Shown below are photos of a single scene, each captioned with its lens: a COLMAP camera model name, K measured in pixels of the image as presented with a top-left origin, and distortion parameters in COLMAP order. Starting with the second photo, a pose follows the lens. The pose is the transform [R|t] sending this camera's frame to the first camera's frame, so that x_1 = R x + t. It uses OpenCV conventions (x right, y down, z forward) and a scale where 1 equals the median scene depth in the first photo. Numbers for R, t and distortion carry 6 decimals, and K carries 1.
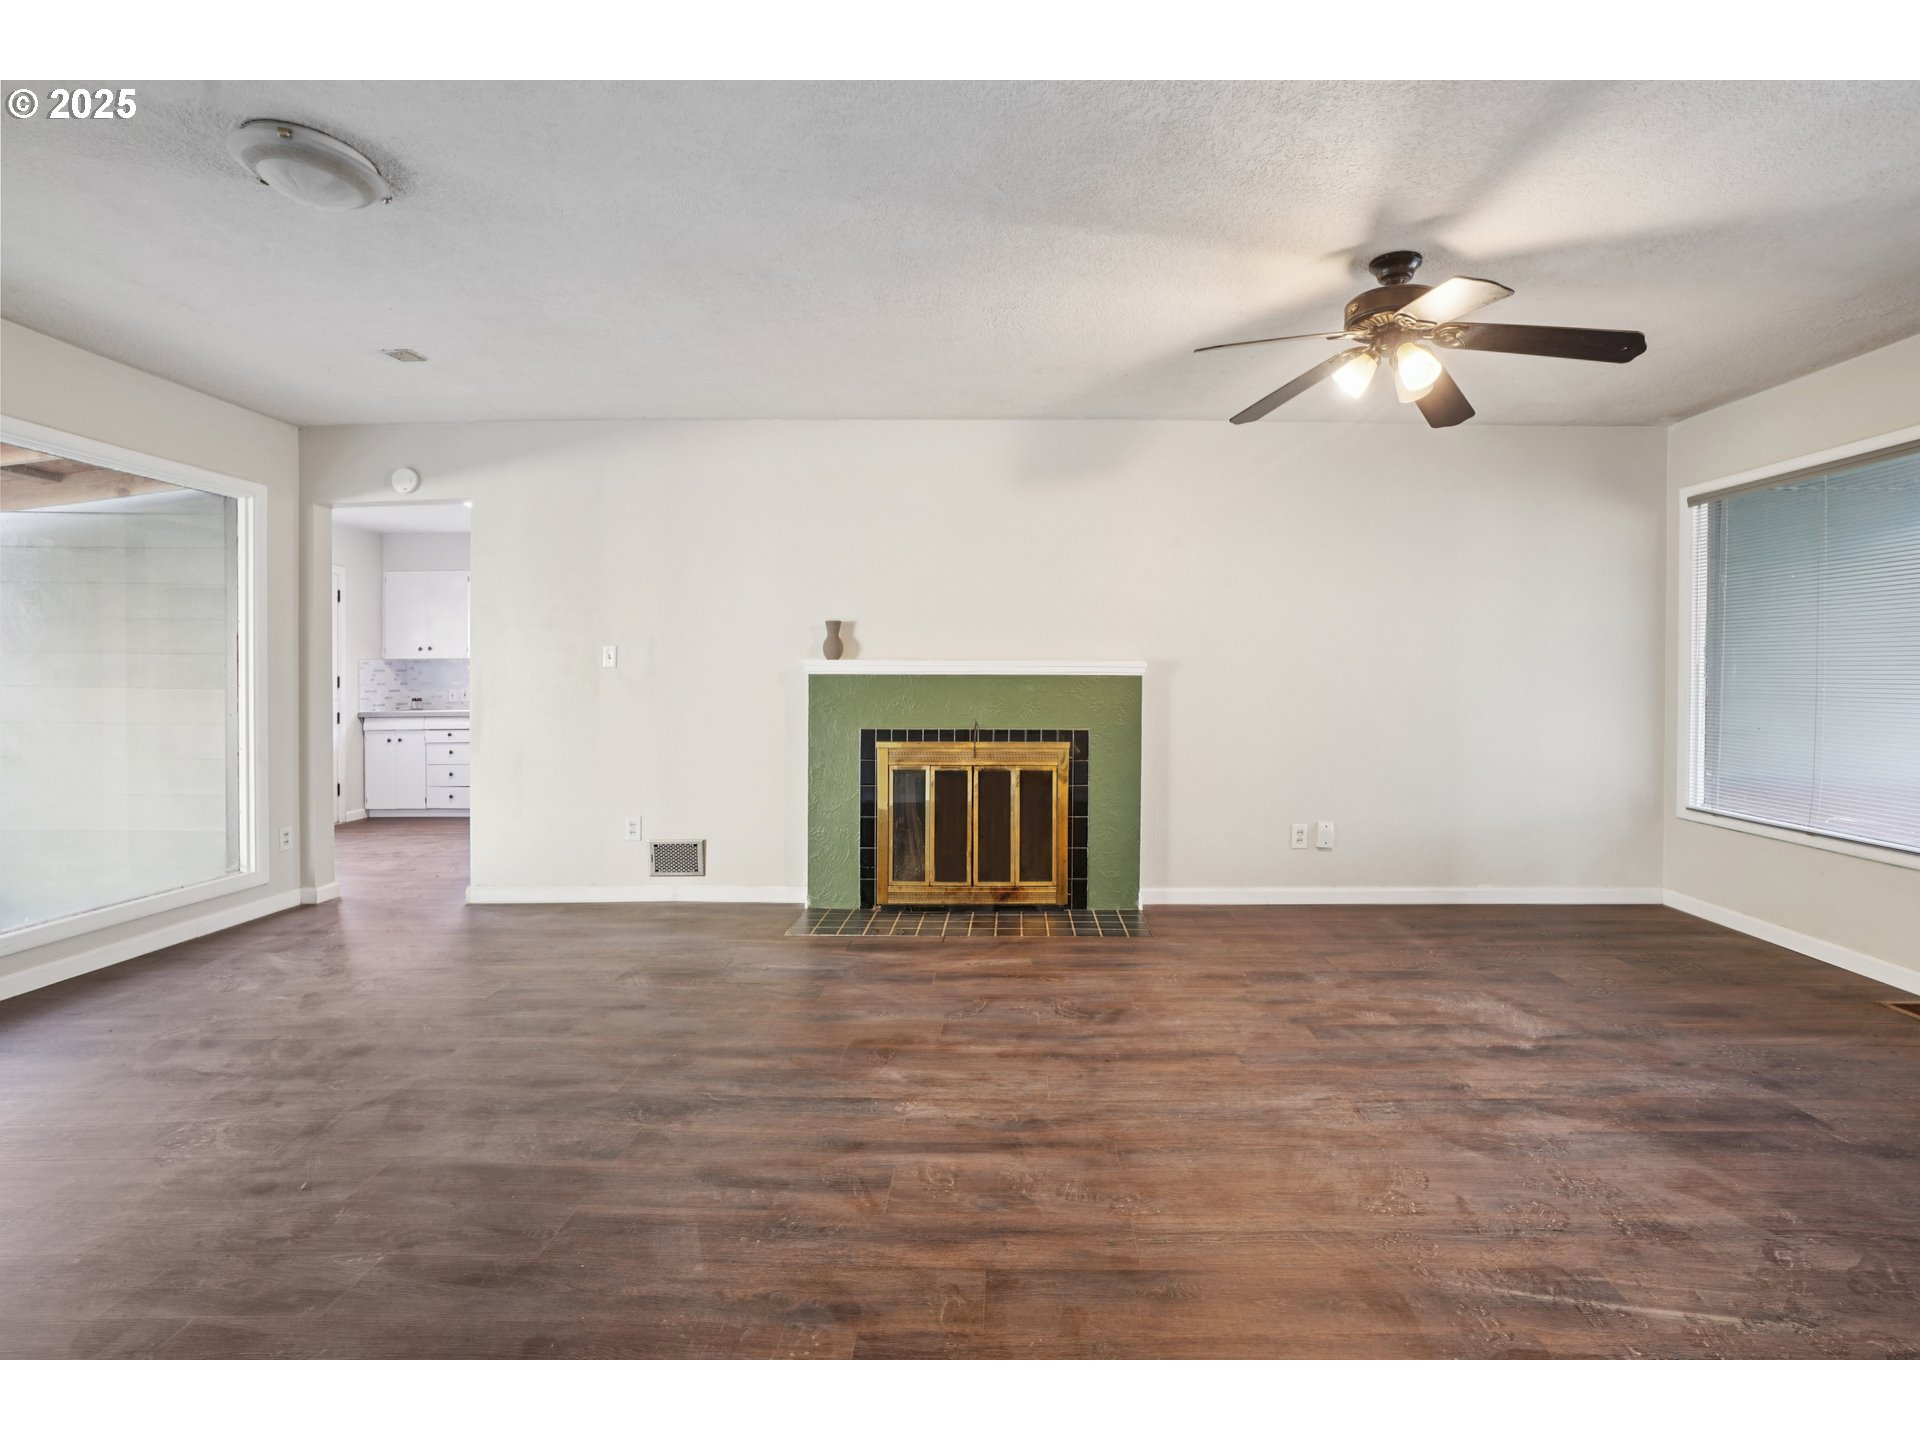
lens RADIAL K [[898.3, 0, 1002.3], [0, 898.3, 669.2], [0, 0, 1]] dist [-0.032018, 0.012926]
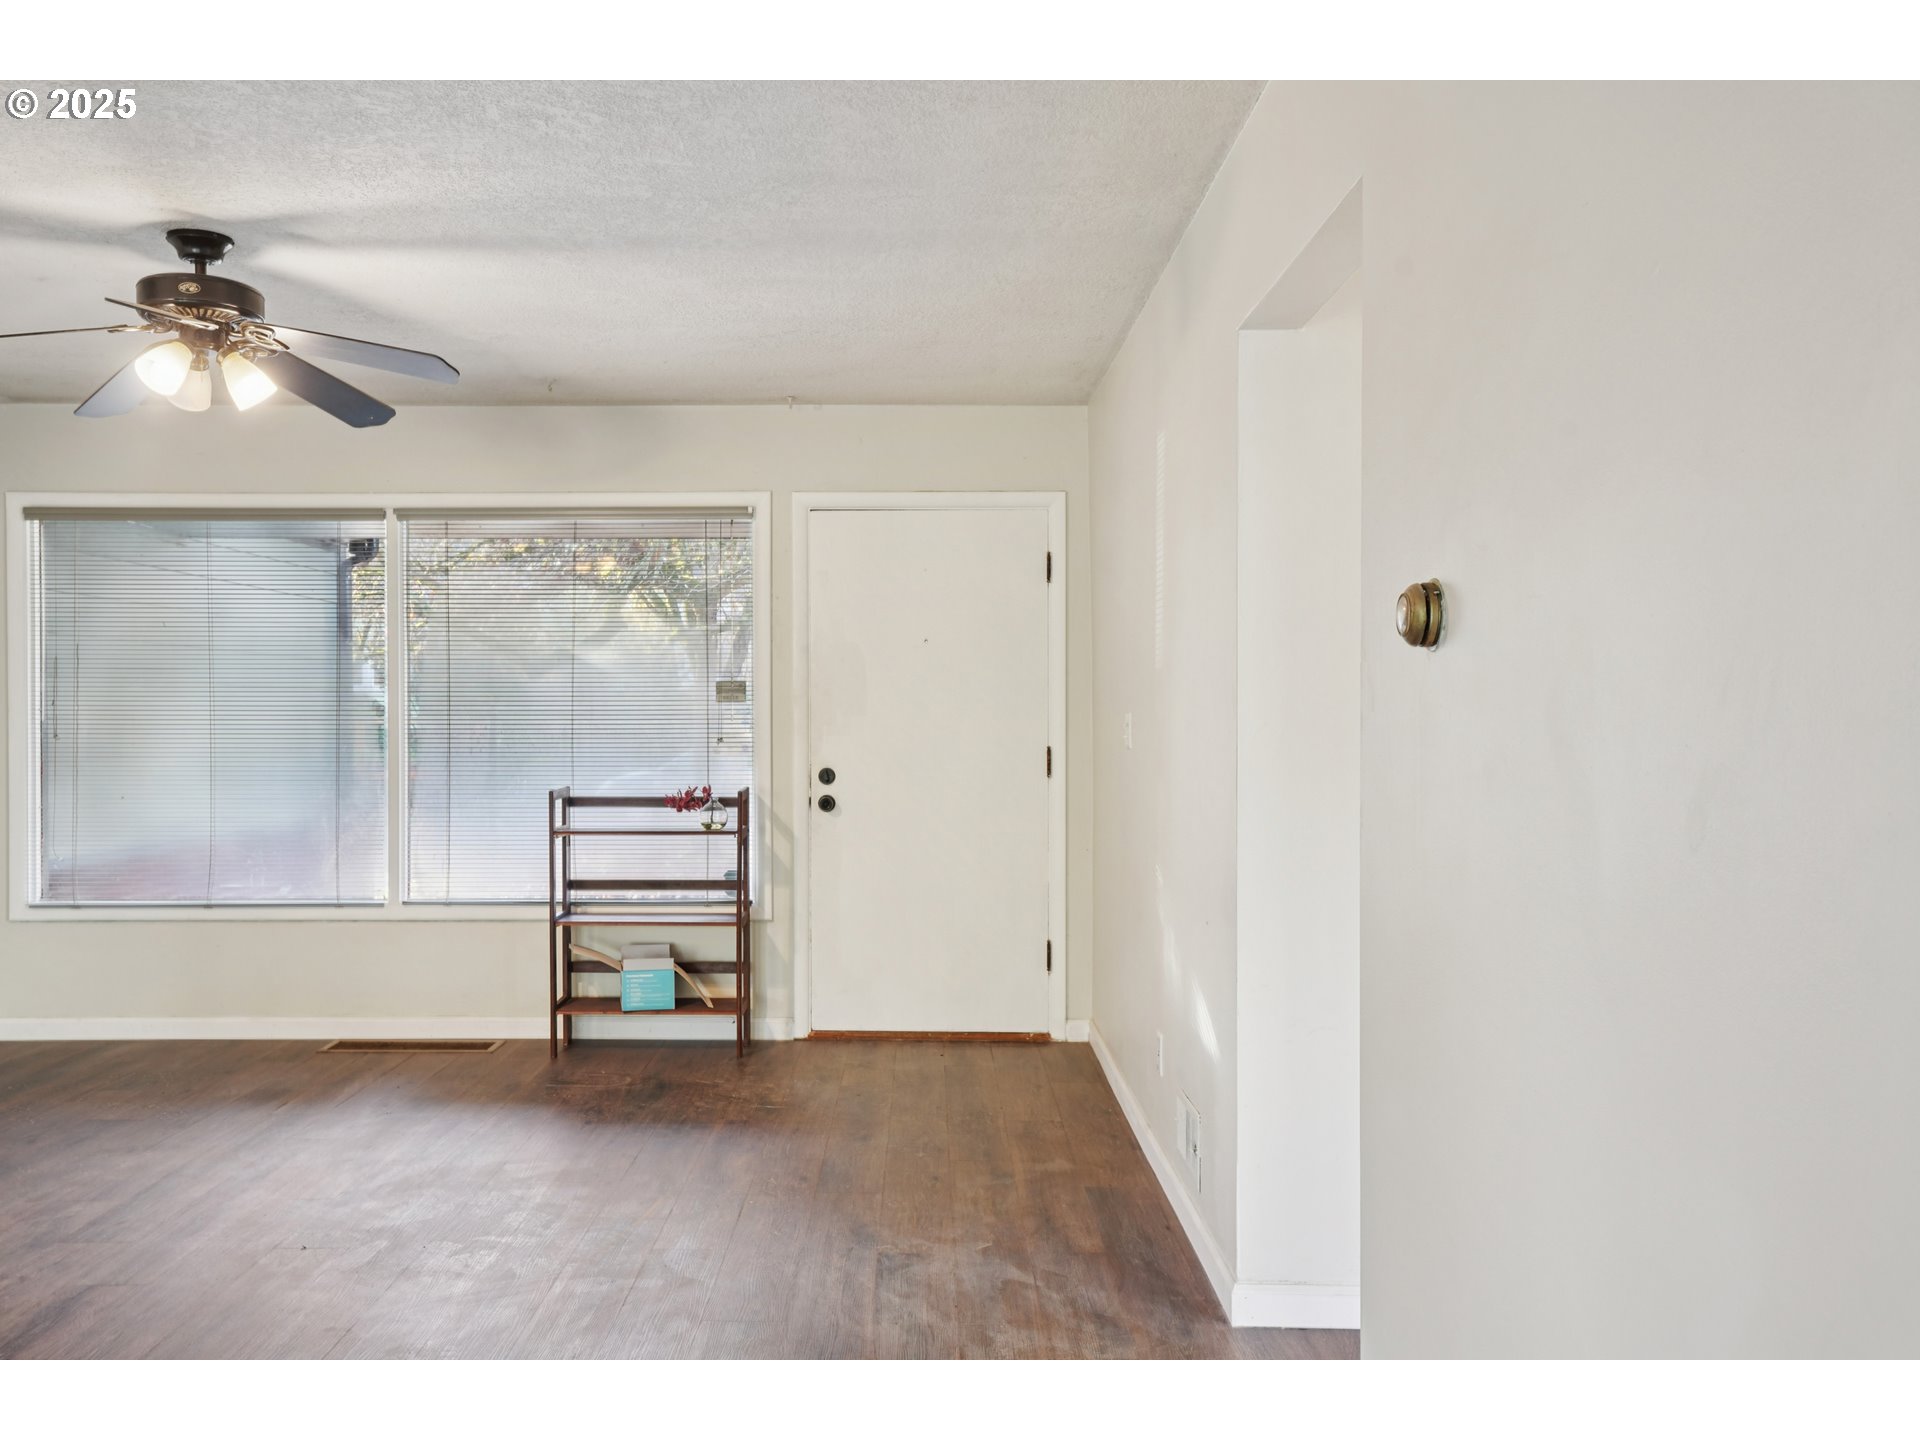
lens RADIAL K [[1625.8, 0, 893.0], [0, 1625.8, 740.6], [0, 0, 1]] dist [0.017037, 0.012640]
pose [[0.016234, -0.021137, 0.999645, -0.651275], [-0.000437, 0.999776, 0.021147, -0.020110], [-0.999868, -0.000780, 0.016222, 0.214451]]
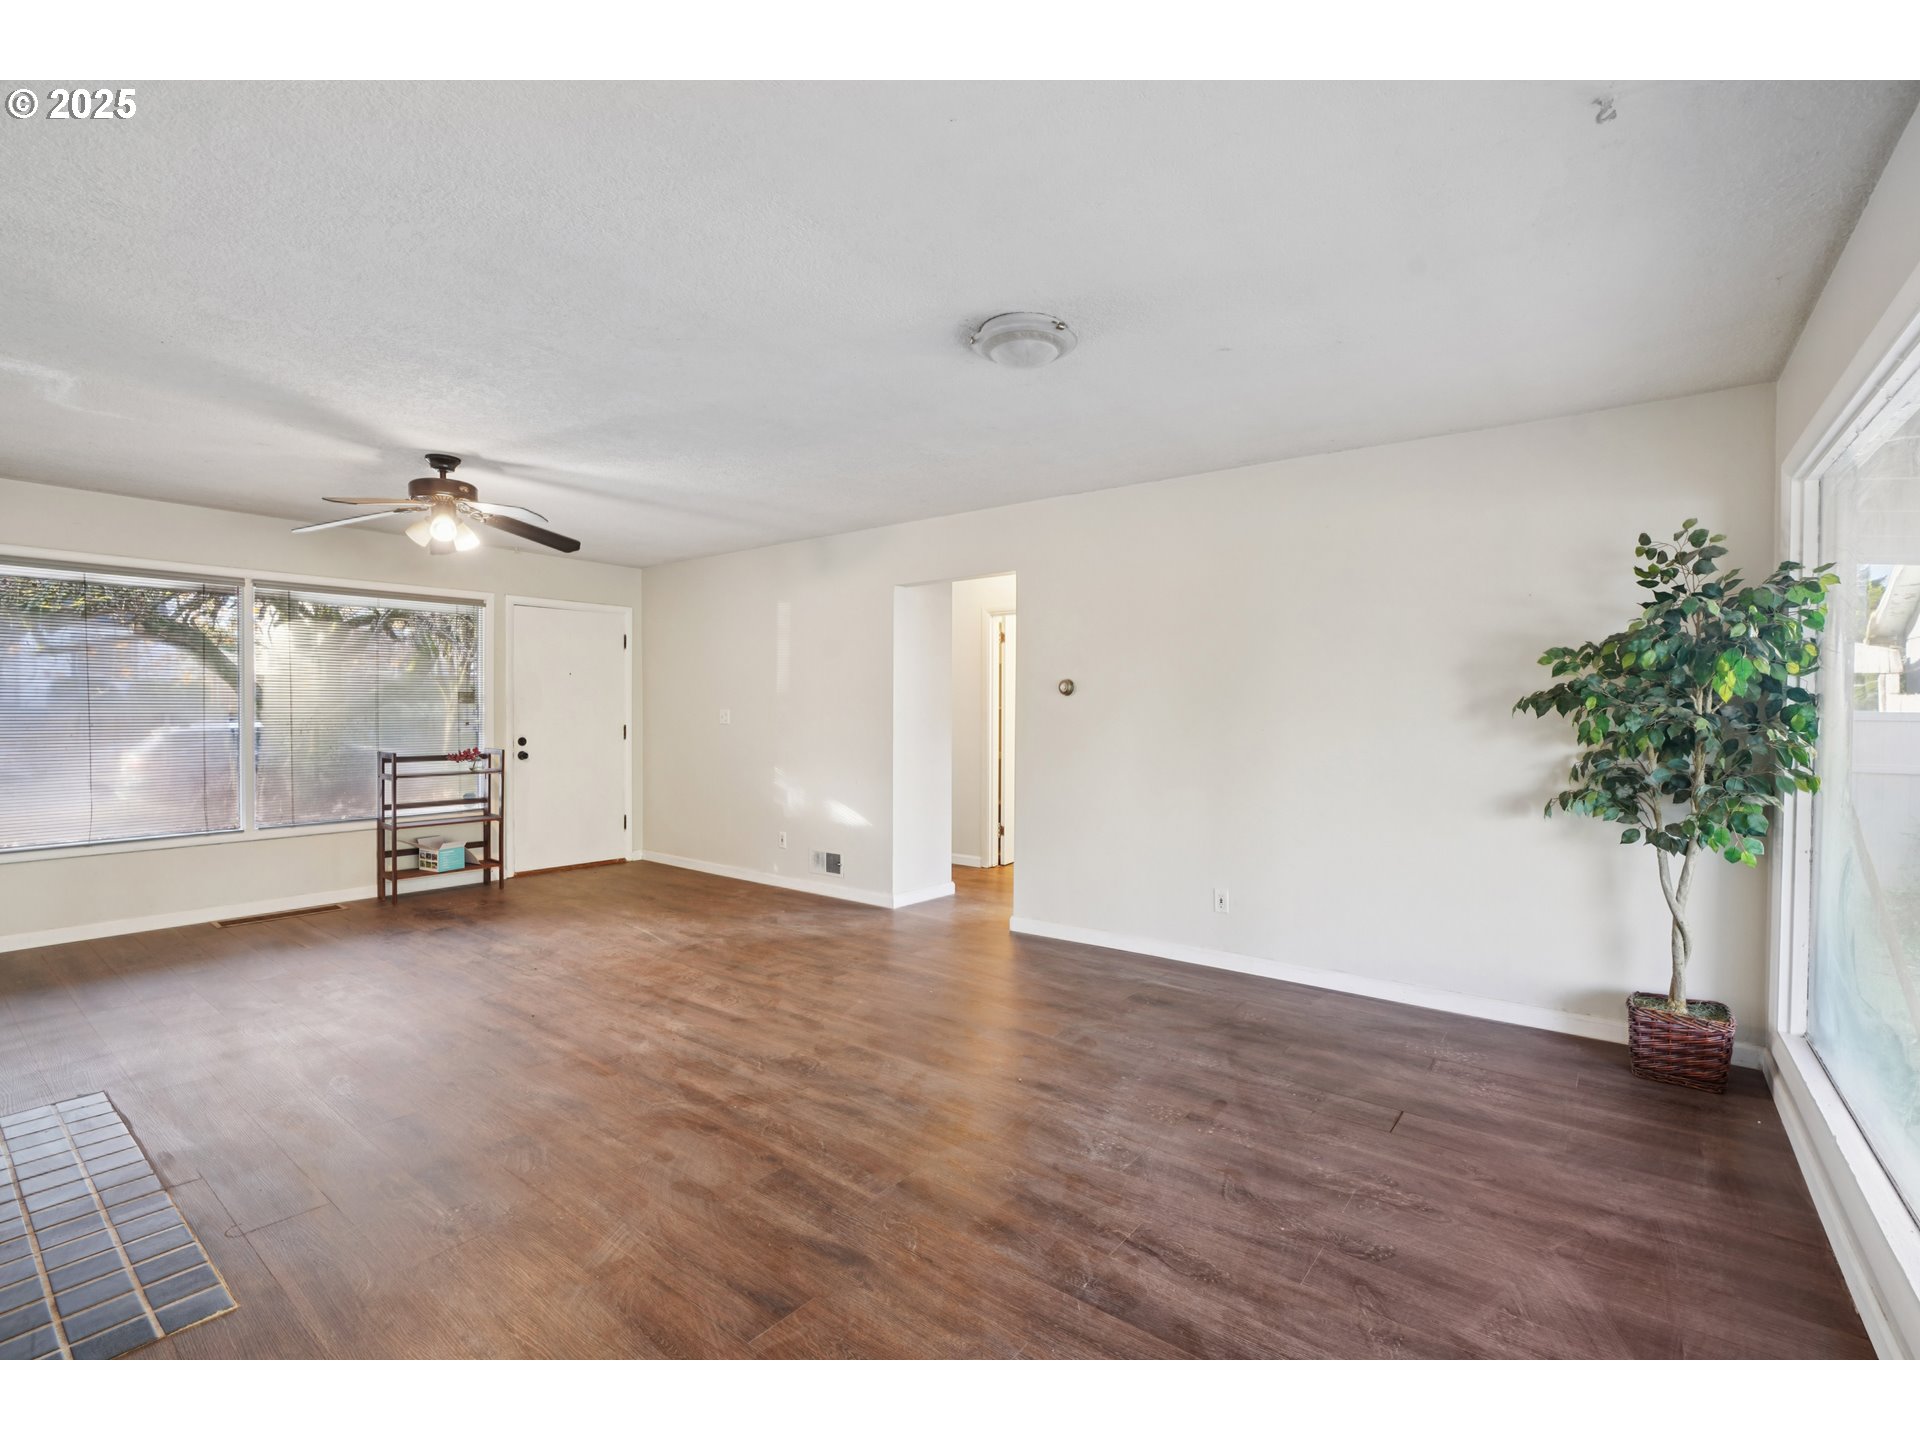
lens RADIAL K [[898.3, 0, 940.3], [0, 898.3, 719.5], [0, 0, 1]] dist [-0.032018, 0.012926]
pose [[-0.781332, -0.010089, 0.624034, -0.744971], [-0.004237, 0.999932, 0.010861, -0.016509], [-0.624101, 0.005842, -0.781322, 1.035478]]
